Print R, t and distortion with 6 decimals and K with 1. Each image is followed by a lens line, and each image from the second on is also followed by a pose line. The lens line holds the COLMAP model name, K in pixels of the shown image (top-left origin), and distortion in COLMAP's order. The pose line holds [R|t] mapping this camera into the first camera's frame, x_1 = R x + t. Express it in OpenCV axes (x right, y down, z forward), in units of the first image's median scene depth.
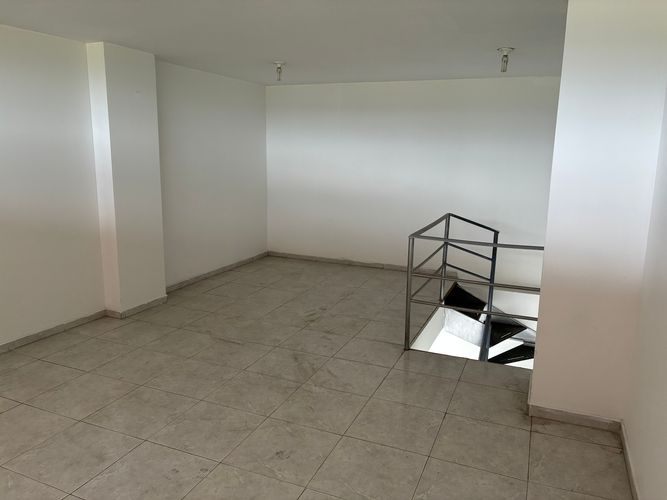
lens RADIAL K [[505.3, 0, 335.0], [0, 505.3, 251.9], [0, 0, 1]] dist [0.003678, 0.001951]
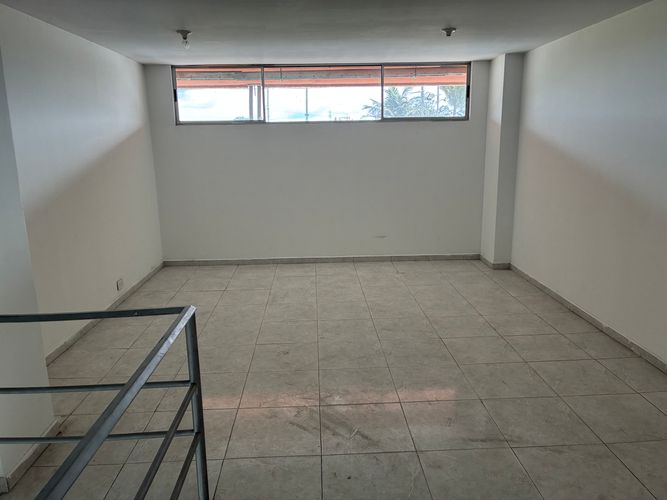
lens RADIAL K [[505.3, 0, 335.0], [0, 505.3, 251.9], [0, 0, 1]] dist [0.003678, 0.001951]
pose [[-0.906129, 0.086223, -0.414120, 0.245186], [-0.086989, 0.920096, 0.381911, -0.309527], [0.413960, 0.382084, -0.826226, 1.588049]]
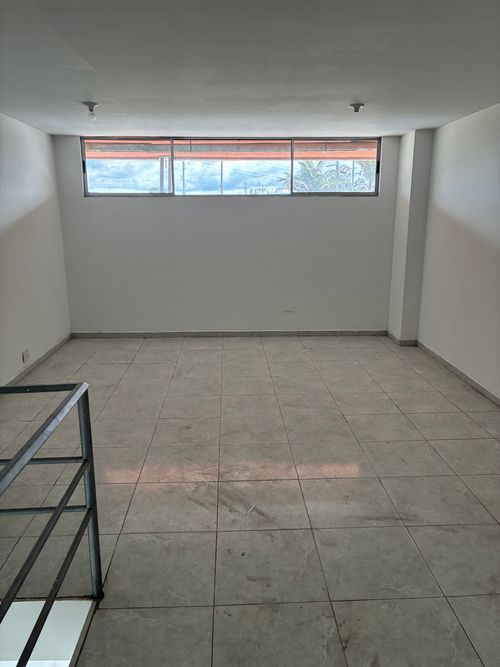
lens RADIAL K [[505.3, 0, 249.3], [0, 505.3, 330.3], [0, 0, 1]] dist [0.003678, 0.001951]
pose [[-0.906876, 0.078884, -0.413948, 0.224199], [-0.099752, 0.914217, 0.392755, -0.317980], [0.409420, 0.397473, -0.821213, 1.594175]]
